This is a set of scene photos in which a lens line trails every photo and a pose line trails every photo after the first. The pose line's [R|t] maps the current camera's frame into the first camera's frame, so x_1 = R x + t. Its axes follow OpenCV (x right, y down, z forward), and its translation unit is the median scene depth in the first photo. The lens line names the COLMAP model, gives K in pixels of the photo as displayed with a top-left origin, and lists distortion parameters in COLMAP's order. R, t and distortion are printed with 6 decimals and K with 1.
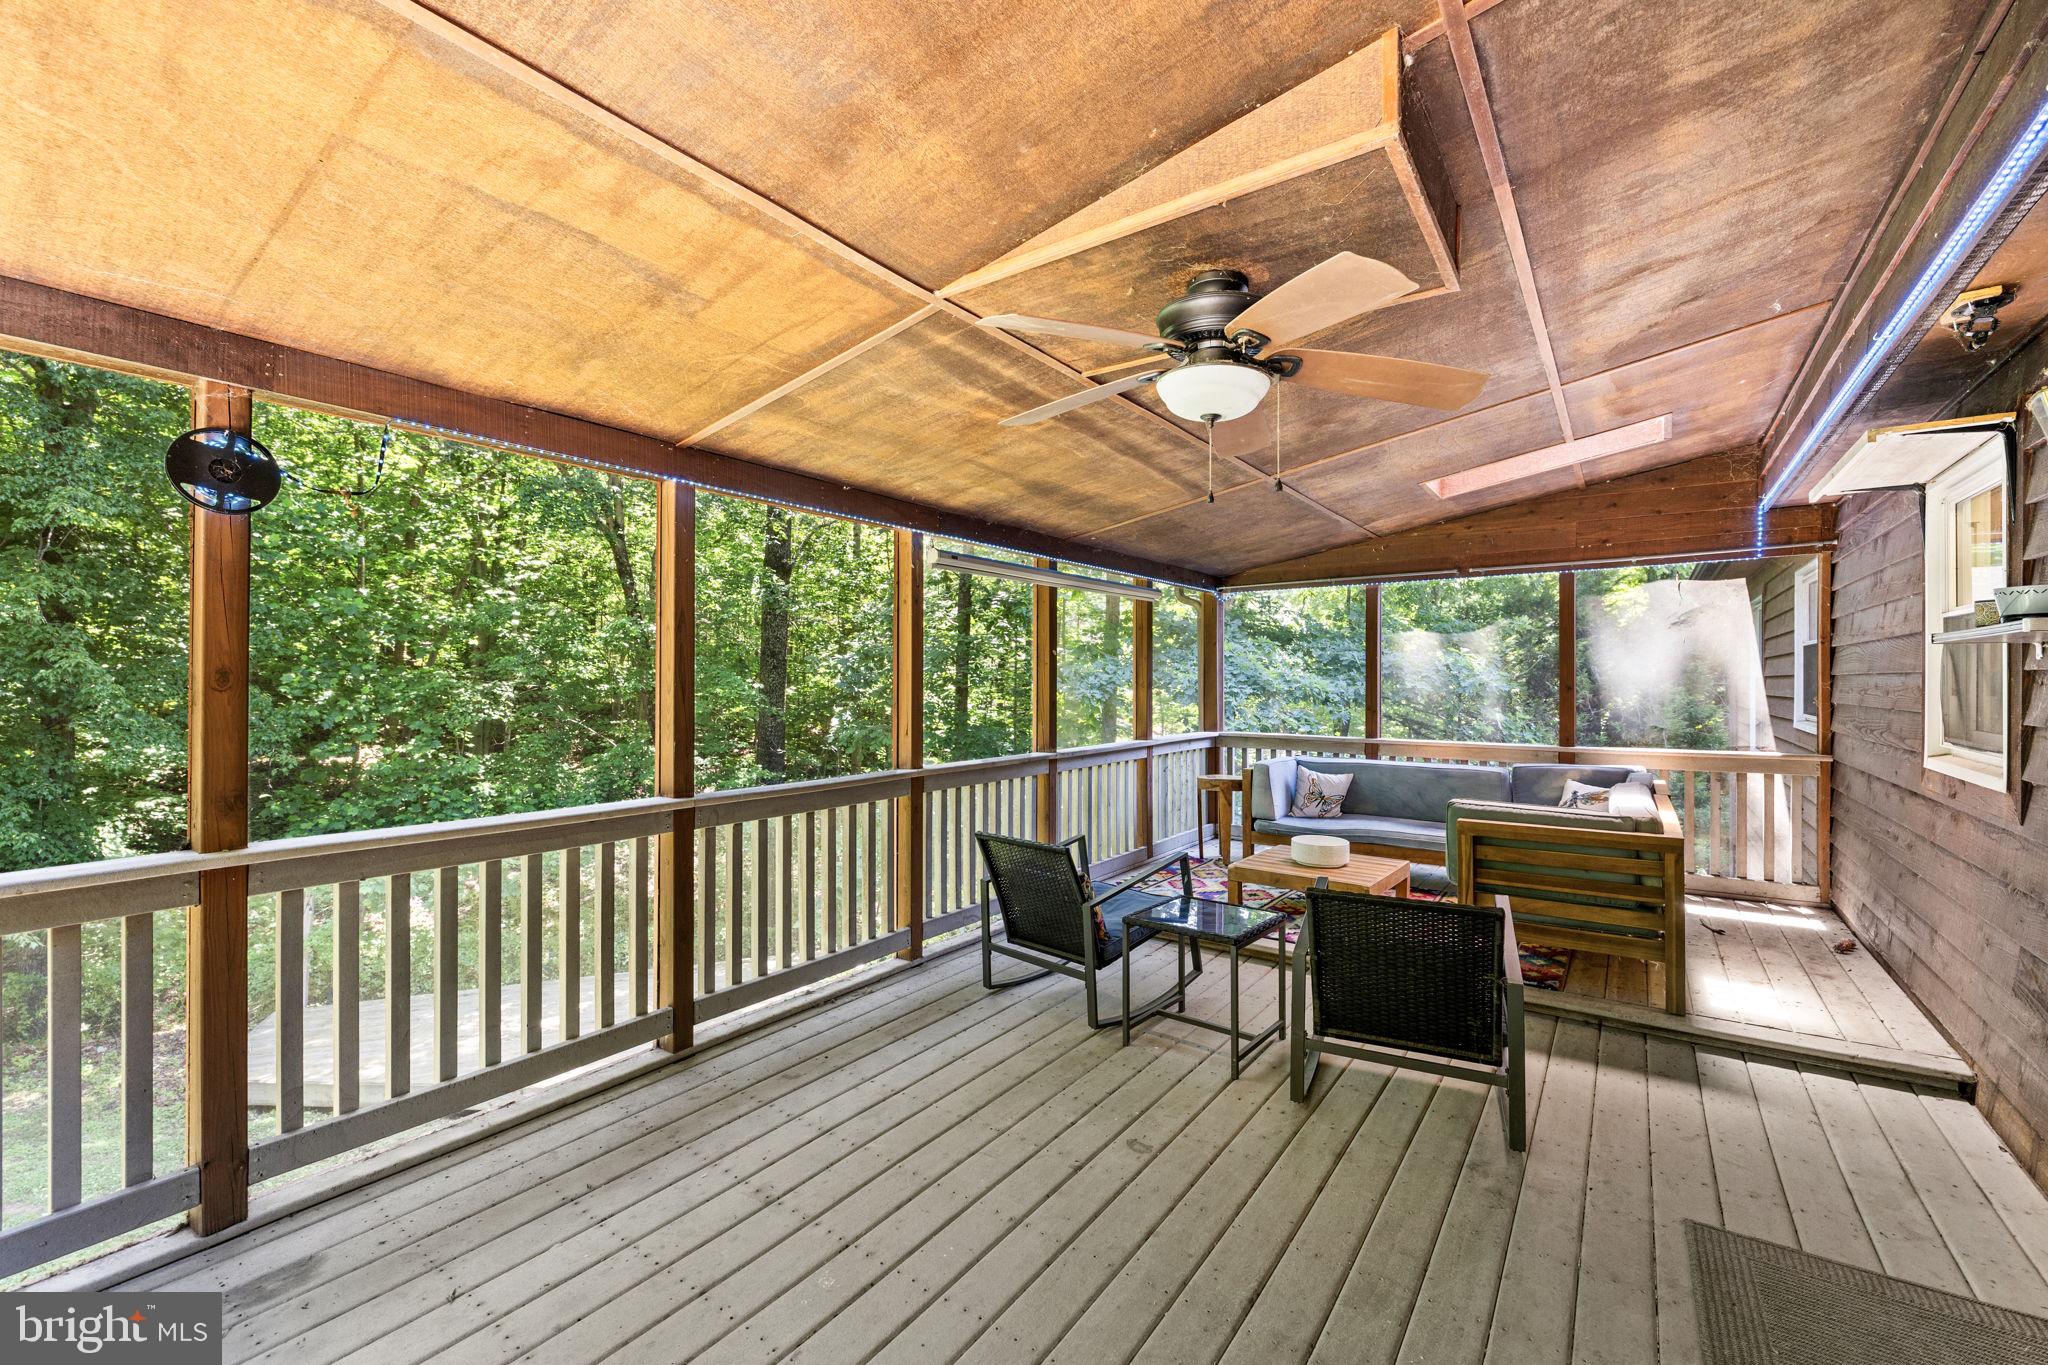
lens RADIAL K [[858.3, 0, 1019.9], [0, 858.3, 675.5], [0, 0, 1]] dist [0.000011, -0.000045]
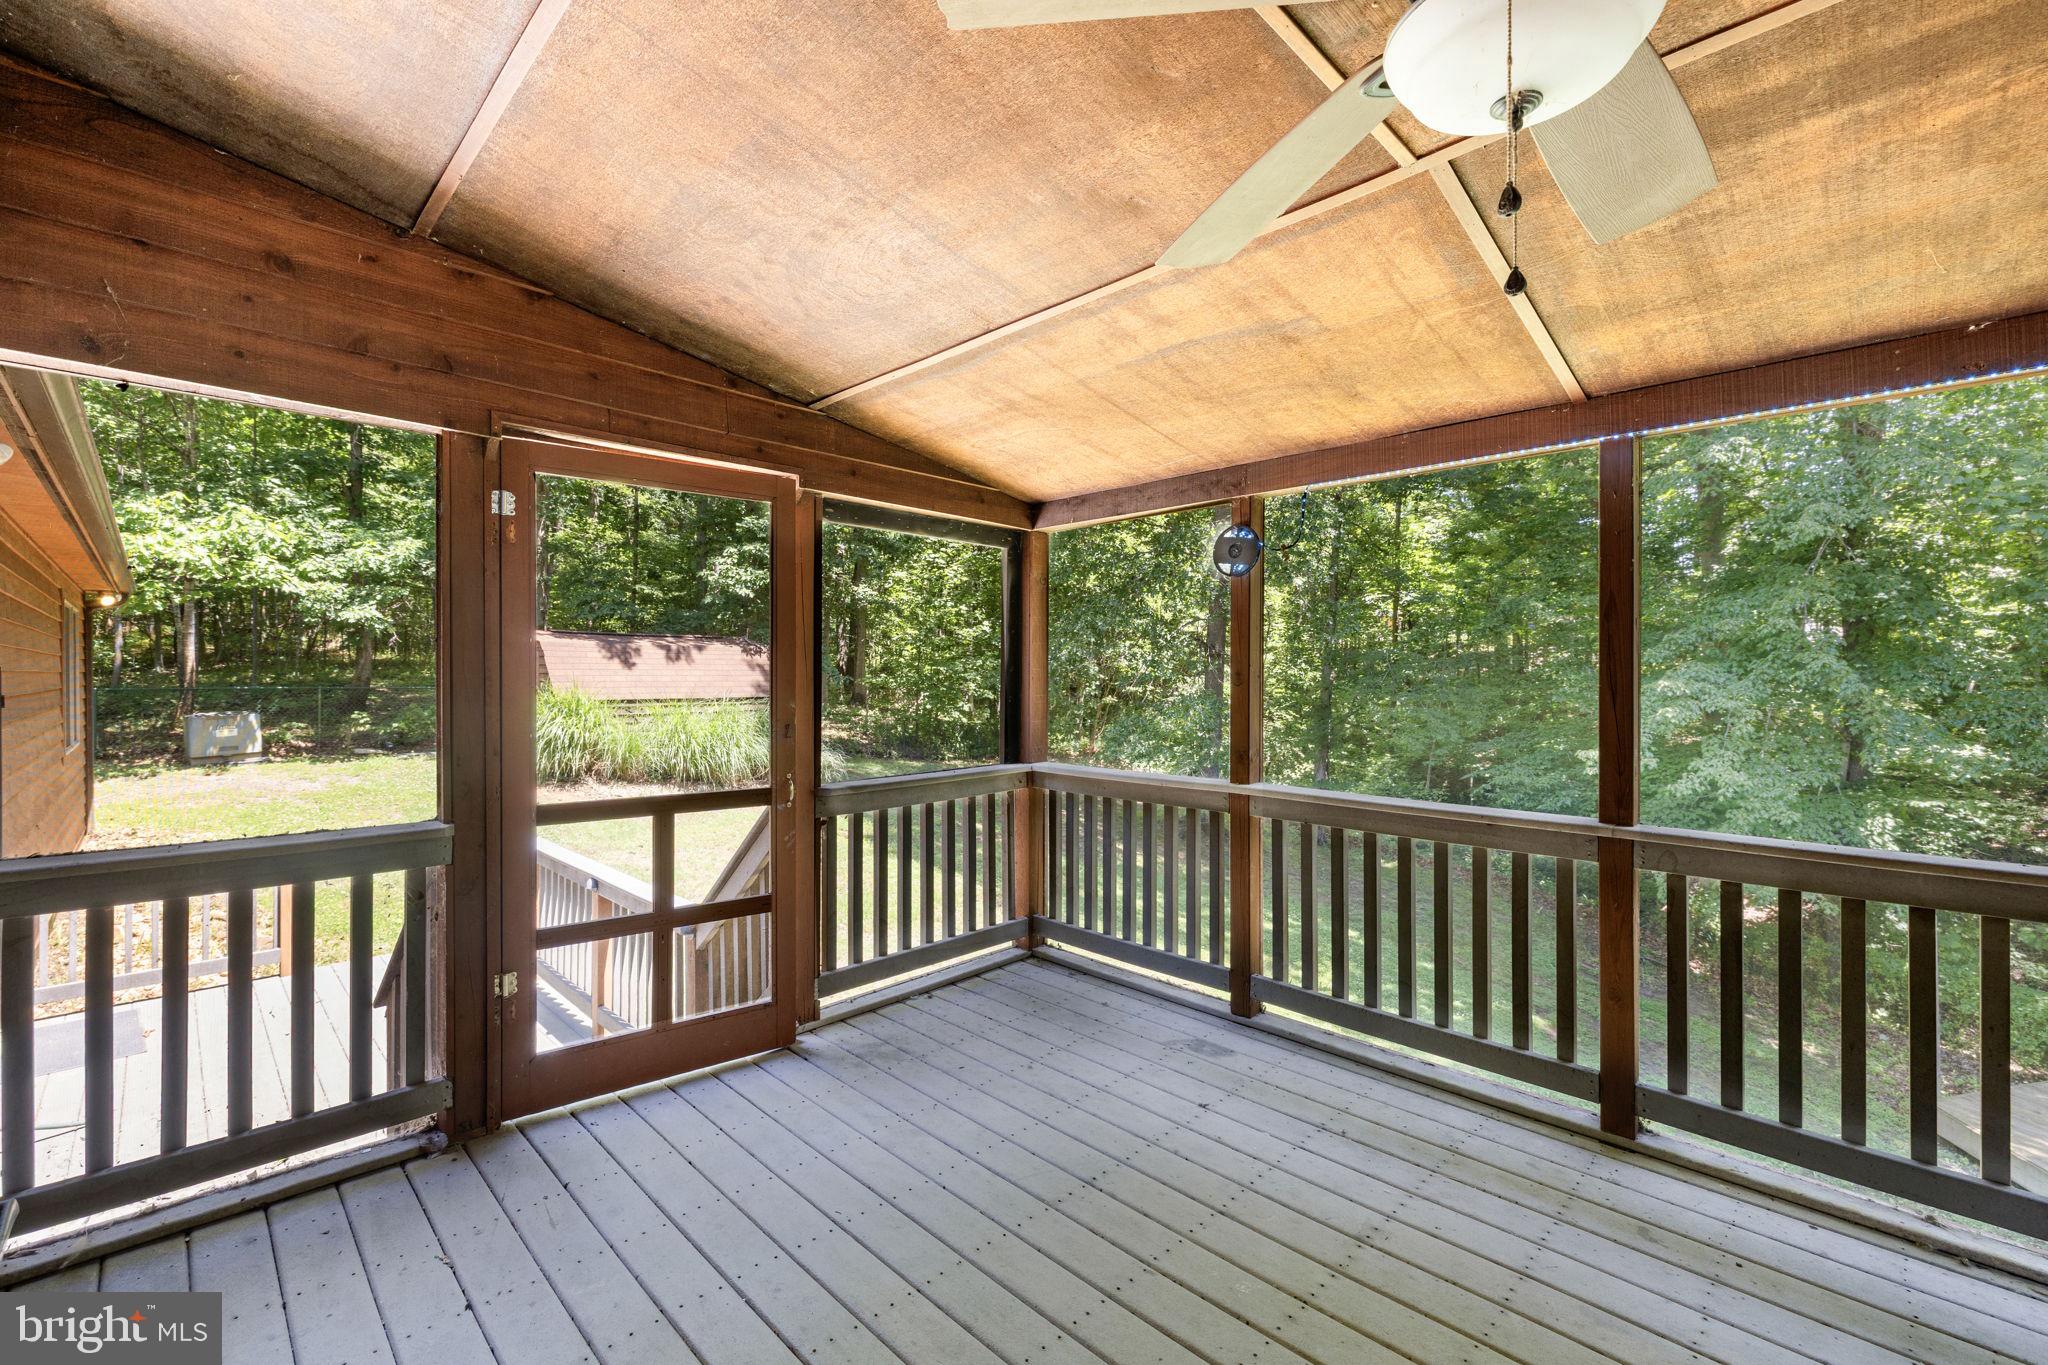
lens RADIAL K [[858.3, 0, 1019.9], [0, 858.3, 675.5], [0, 0, 1]] dist [0.000011, -0.000045]
pose [[-0.165714, -0.001250, -0.986173, 0.544176], [0.002194, 0.999996, -0.001637, 0.000657], [0.986171, -0.002435, -0.165711, 0.621889]]
